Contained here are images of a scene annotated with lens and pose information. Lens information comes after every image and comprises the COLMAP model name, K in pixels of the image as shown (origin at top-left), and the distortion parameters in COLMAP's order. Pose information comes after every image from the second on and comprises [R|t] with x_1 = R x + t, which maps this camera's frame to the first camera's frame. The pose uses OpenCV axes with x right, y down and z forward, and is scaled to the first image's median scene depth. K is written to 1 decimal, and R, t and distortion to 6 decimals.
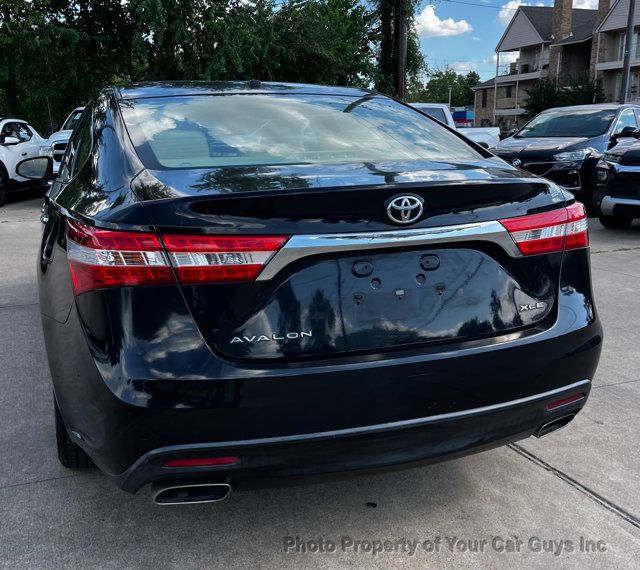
lens RADIAL K [[749.2, 0, 318.7], [0, 749.2, 298.2], [0, 0, 1]] dist [0.018685, 0.031119]
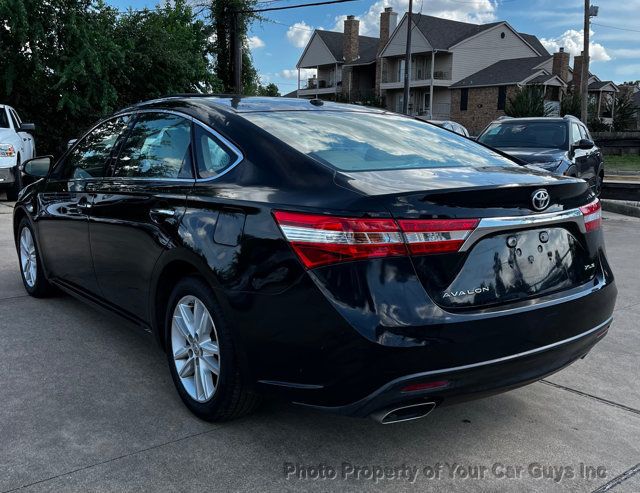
lens RADIAL K [[681.3, 0, 366.2], [0, 681.3, 269.7], [0, 0, 1]] dist [0.059286, -0.010817]
pose [[0.945077, -0.039704, 0.324428, -0.549044], [0.048161, 0.998676, -0.018077, 0.020760], [-0.323281, 0.032709, 0.945738, -0.120276]]
